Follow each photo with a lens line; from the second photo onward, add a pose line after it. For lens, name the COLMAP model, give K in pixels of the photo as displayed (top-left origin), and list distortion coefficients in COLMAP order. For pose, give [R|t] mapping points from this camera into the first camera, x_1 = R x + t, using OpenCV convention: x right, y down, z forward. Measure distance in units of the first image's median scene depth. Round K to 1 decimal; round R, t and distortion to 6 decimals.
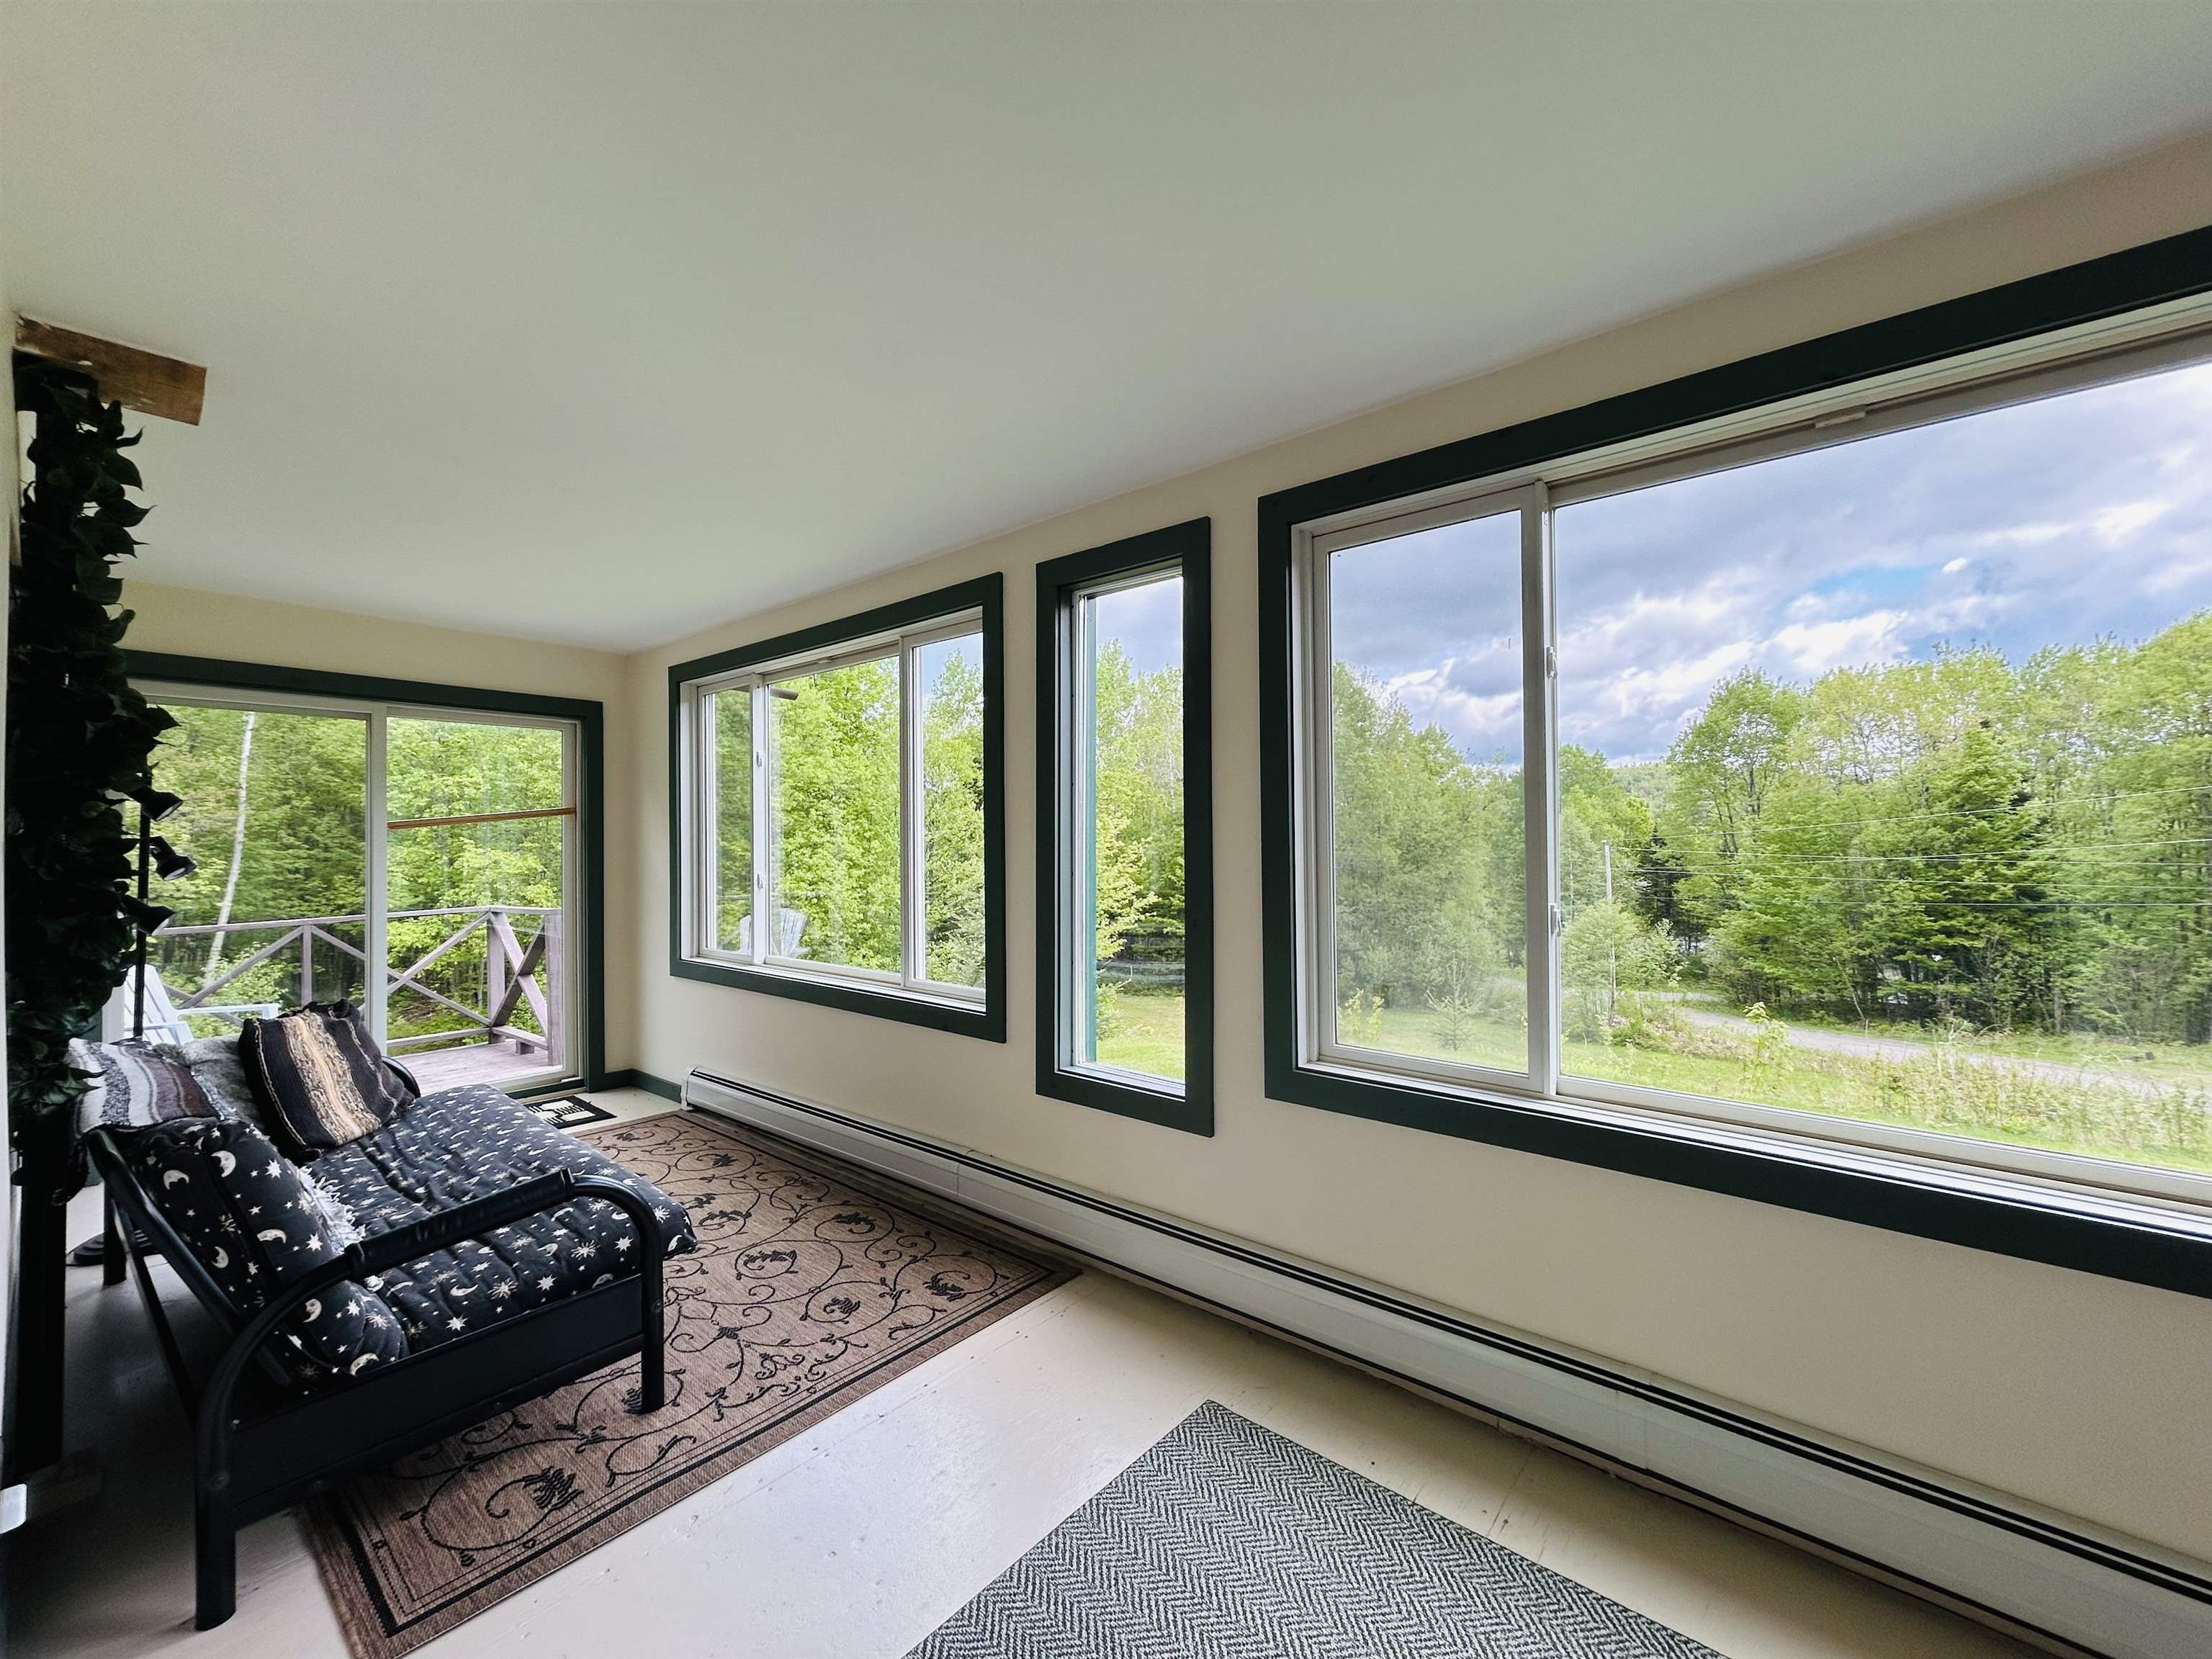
lens RADIAL K [[888.9, 0, 1100.2], [0, 888.9, 829.9], [0, 0, 1]] dist [0.000019, 0.000081]
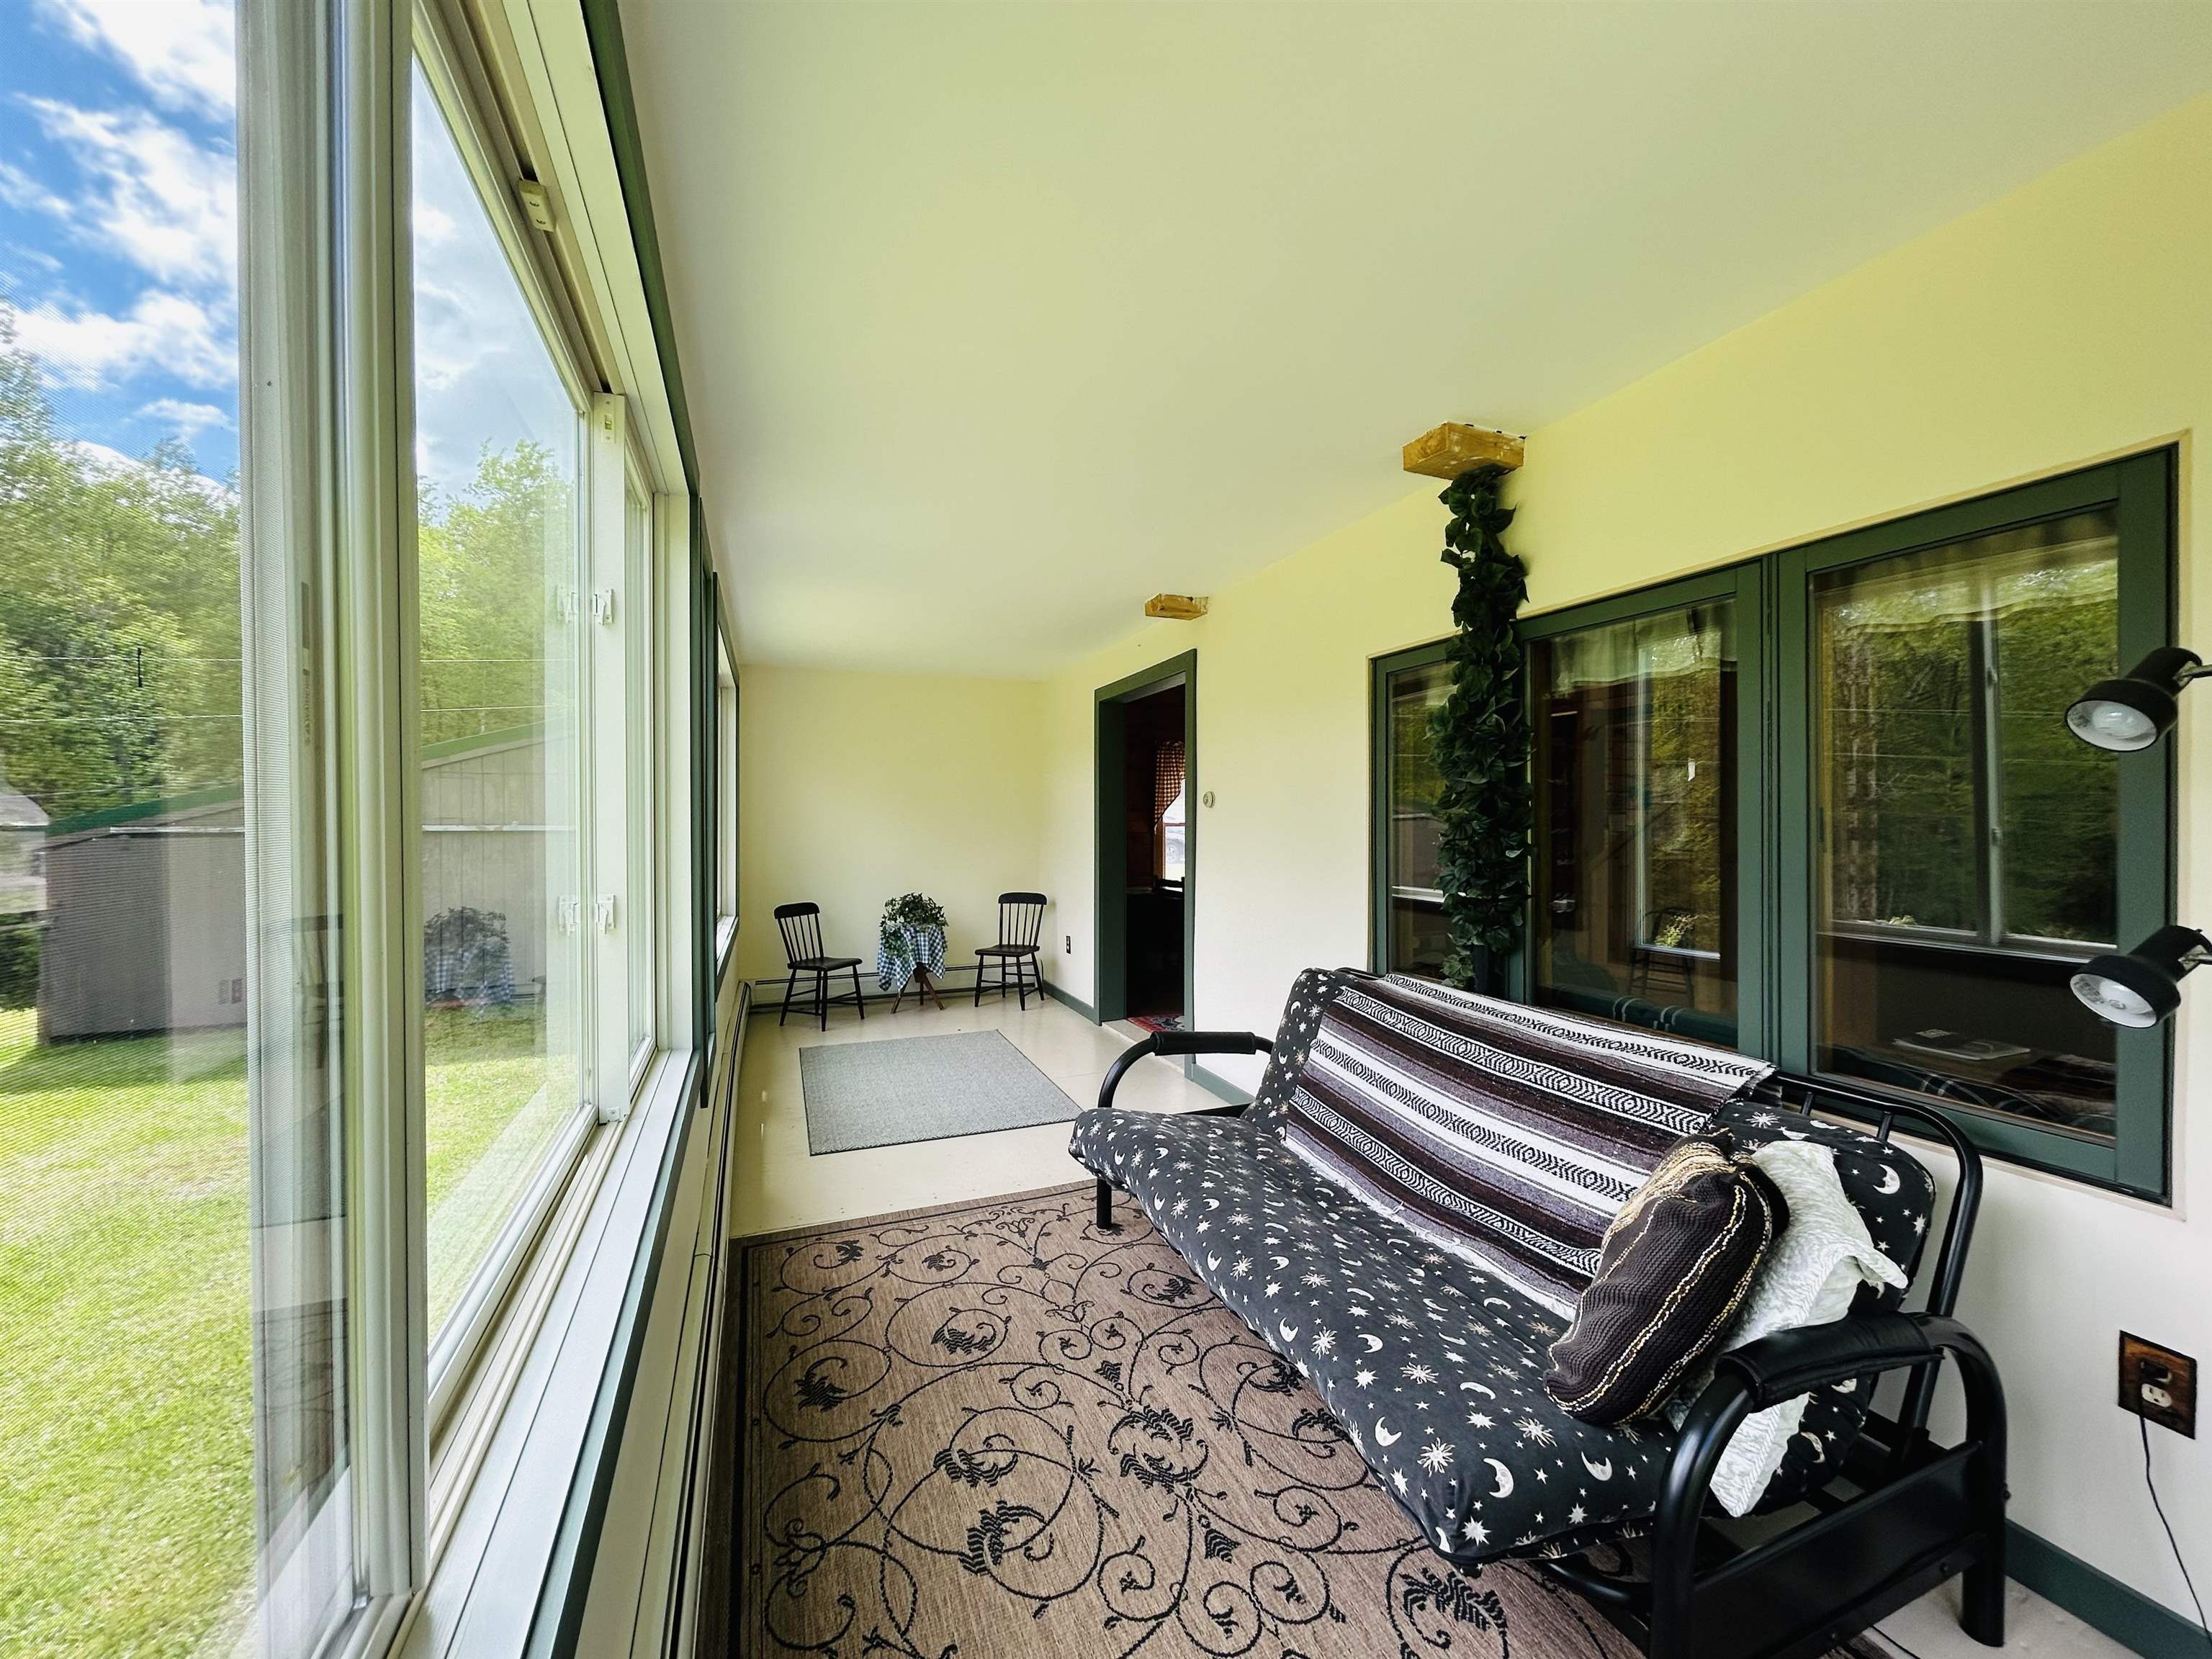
lens RADIAL K [[888.9, 0, 1100.2], [0, 888.9, 829.9], [0, 0, 1]] dist [0.000019, 0.000081]
pose [[-0.875503, 0.009749, 0.483115, -0.940833], [0.010346, 0.999945, -0.001430, 0.033199], [-0.483102, 0.003747, -0.875556, 1.776908]]
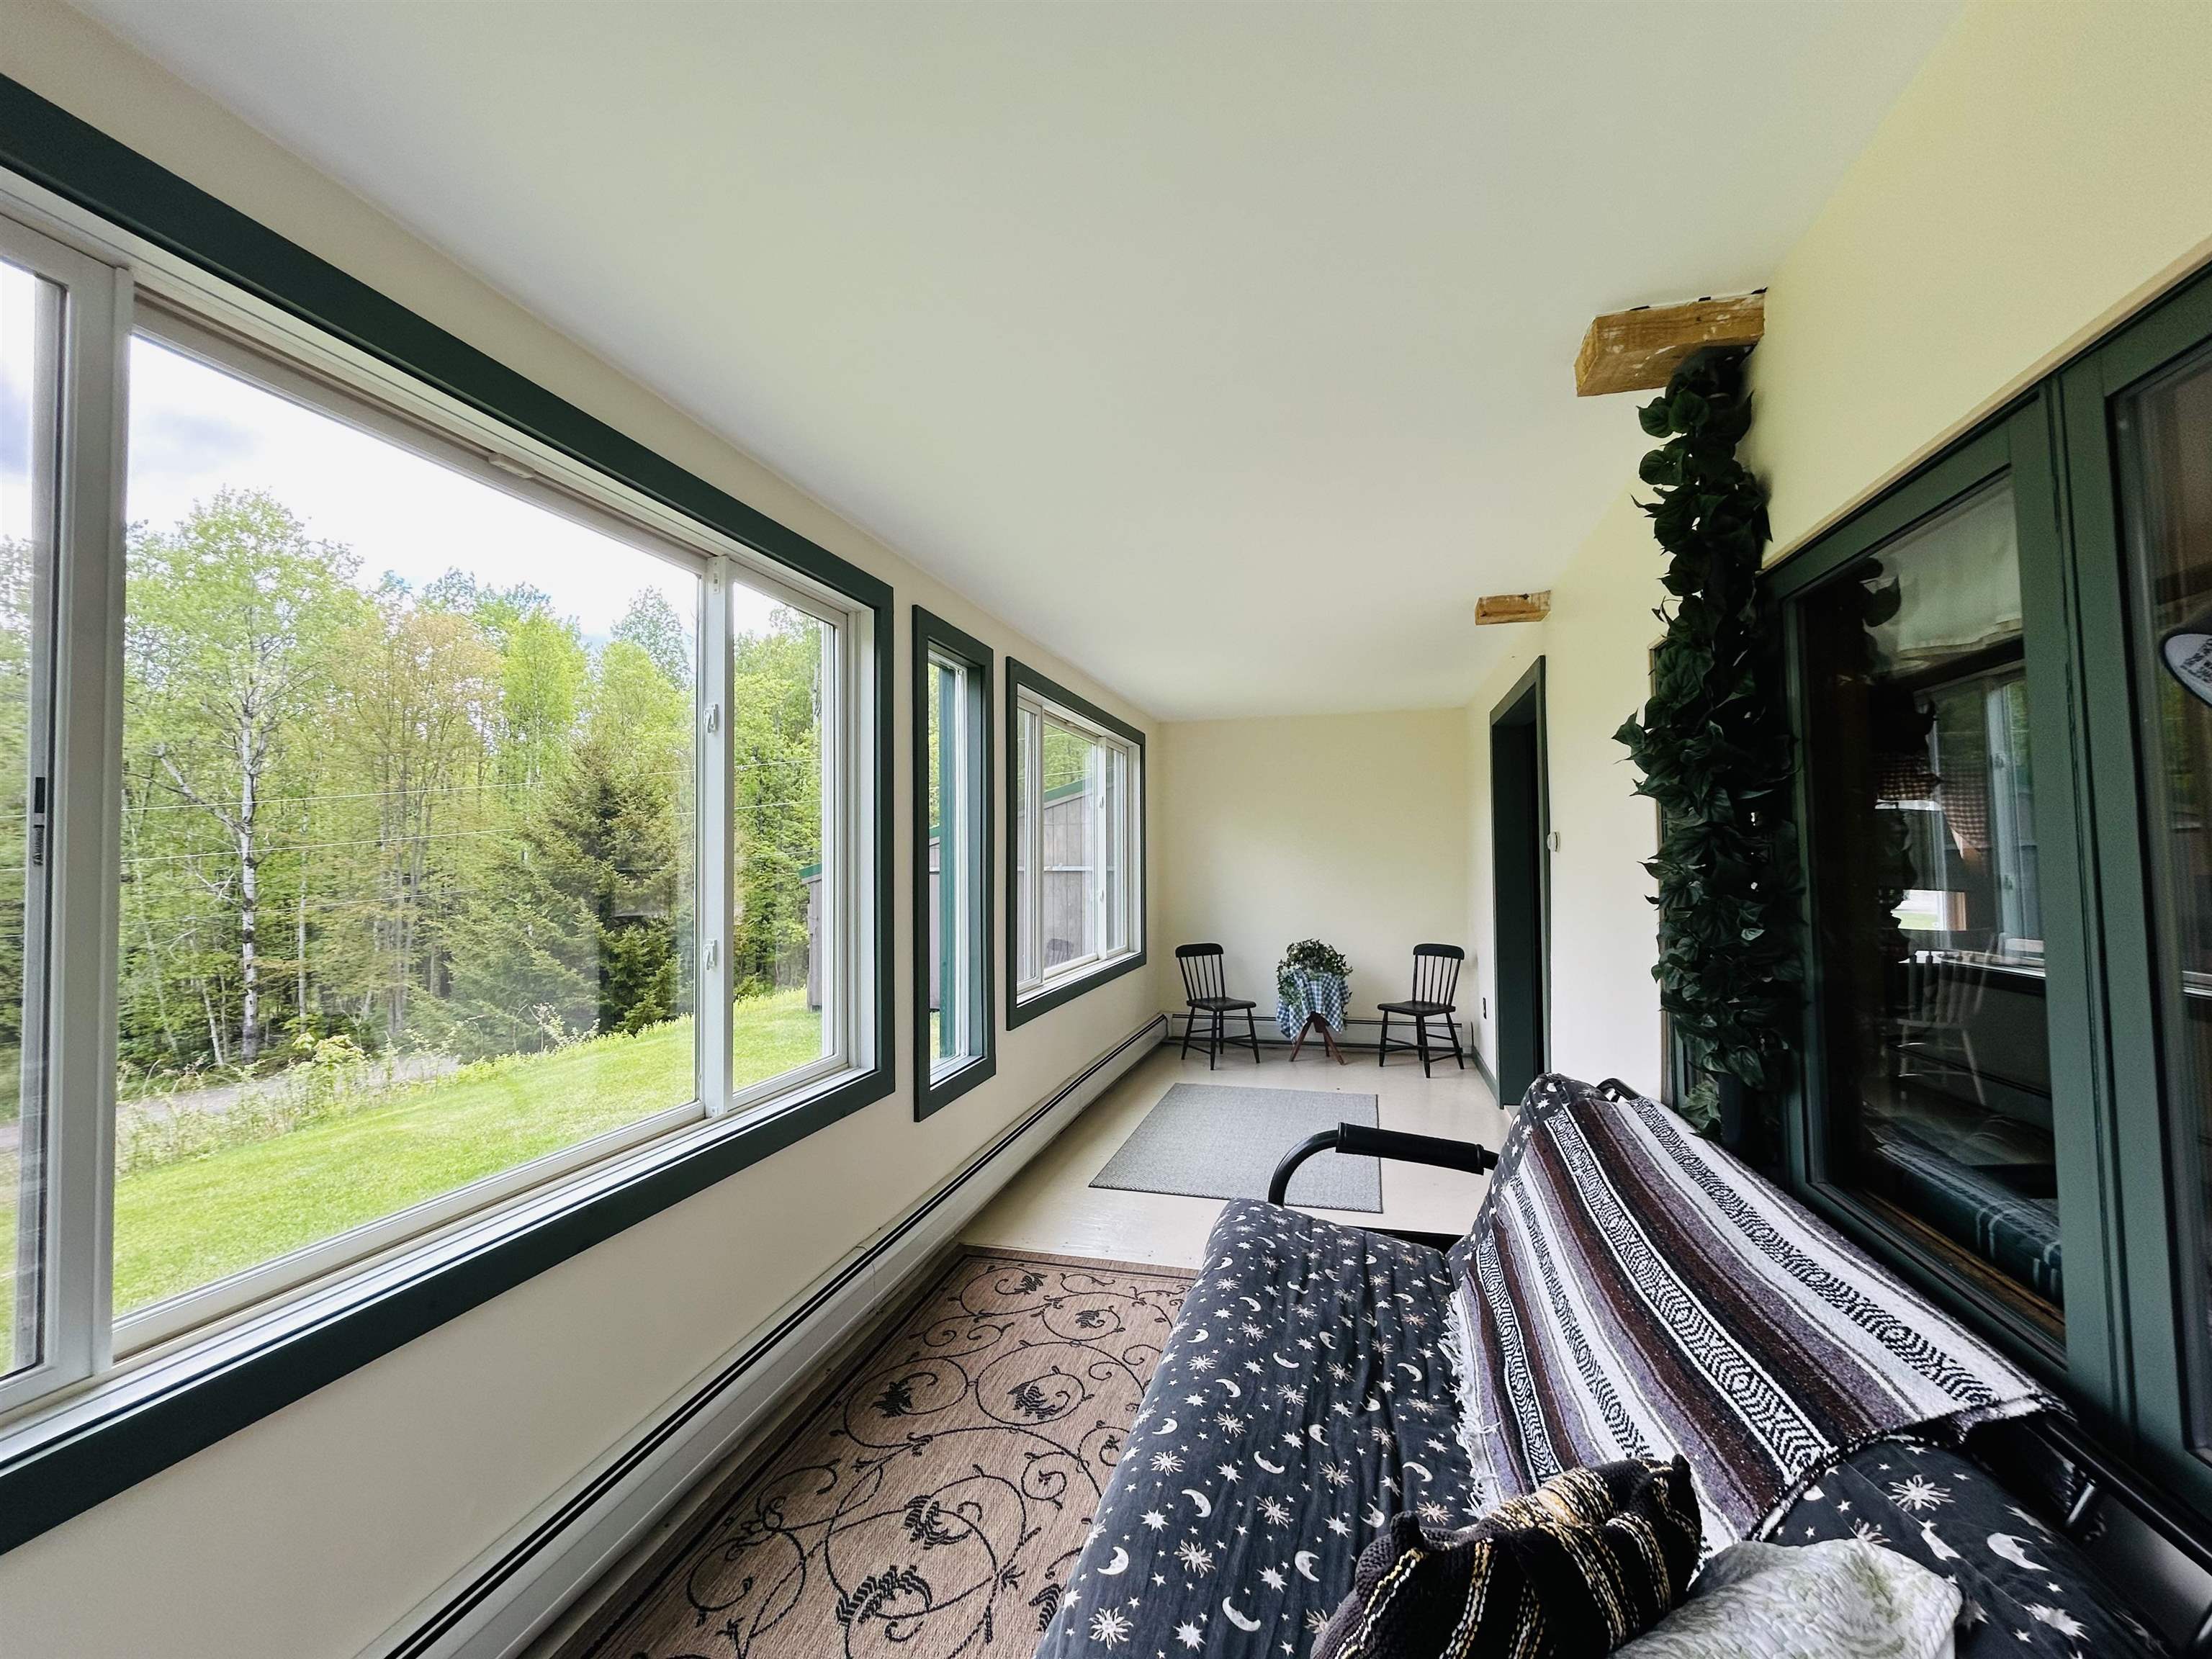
lens RADIAL K [[888.9, 0, 1100.2], [0, 888.9, 829.9], [0, 0, 1]] dist [0.000019, 0.000081]
pose [[-0.416350, 0.045497, 0.908065, -1.231913], [0.006746, 0.998874, -0.046954, 0.016090], [-0.909179, -0.013424, -0.416189, 1.395283]]
